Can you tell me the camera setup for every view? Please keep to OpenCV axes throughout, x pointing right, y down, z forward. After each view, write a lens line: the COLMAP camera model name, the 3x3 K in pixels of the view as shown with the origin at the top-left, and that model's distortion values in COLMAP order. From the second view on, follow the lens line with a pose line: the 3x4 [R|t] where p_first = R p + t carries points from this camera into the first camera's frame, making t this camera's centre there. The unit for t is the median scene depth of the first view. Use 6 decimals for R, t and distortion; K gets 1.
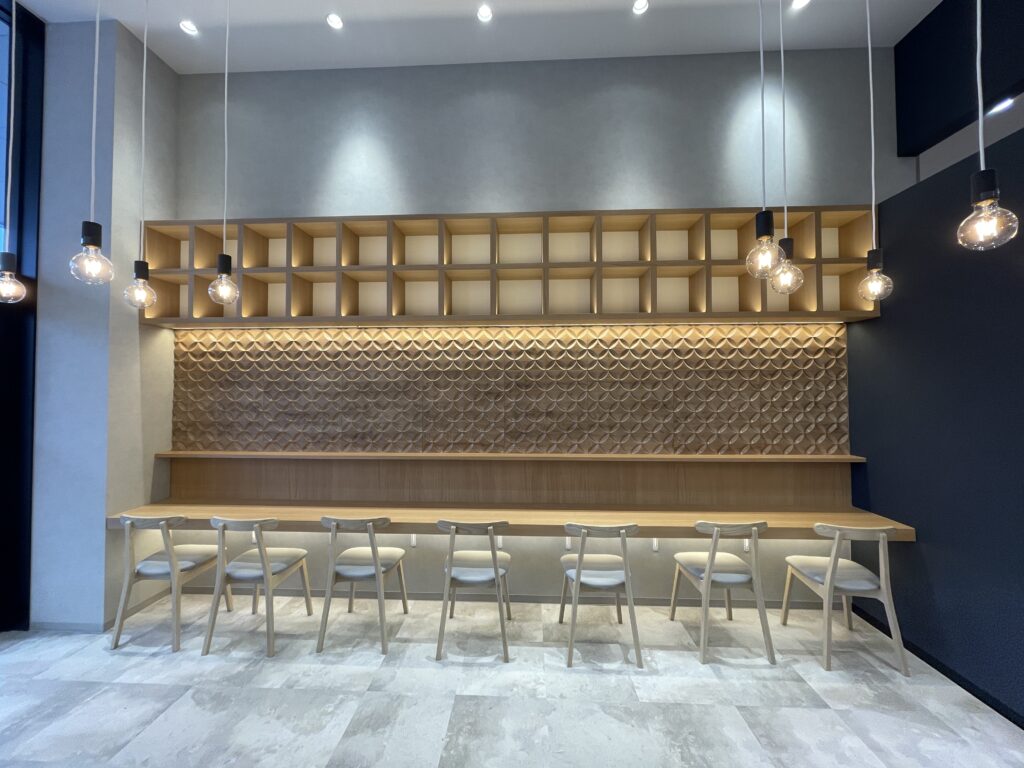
lens RADIAL K [[408.1, 0, 514.0], [0, 408.1, 391.9], [0, 0, 1]] dist [0.002342, 0.000277]
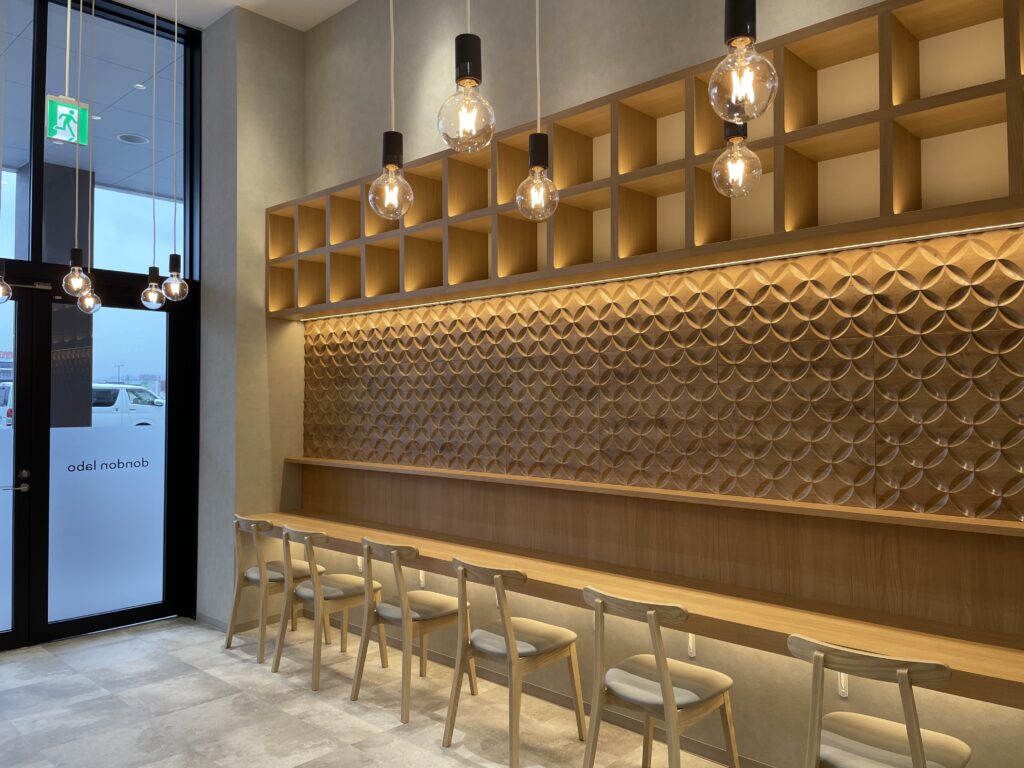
lens RADIAL K [[808.8, 0, 512.0], [0, 808.8, 384.0], [0, 0, 1]] dist [0.129323, -0.121971]
pose [[0.747351, -0.014559, -0.664270, 0.711493], [0.016040, 0.999864, -0.003868, -0.001103], [0.664236, -0.007764, 0.747483, -0.035471]]
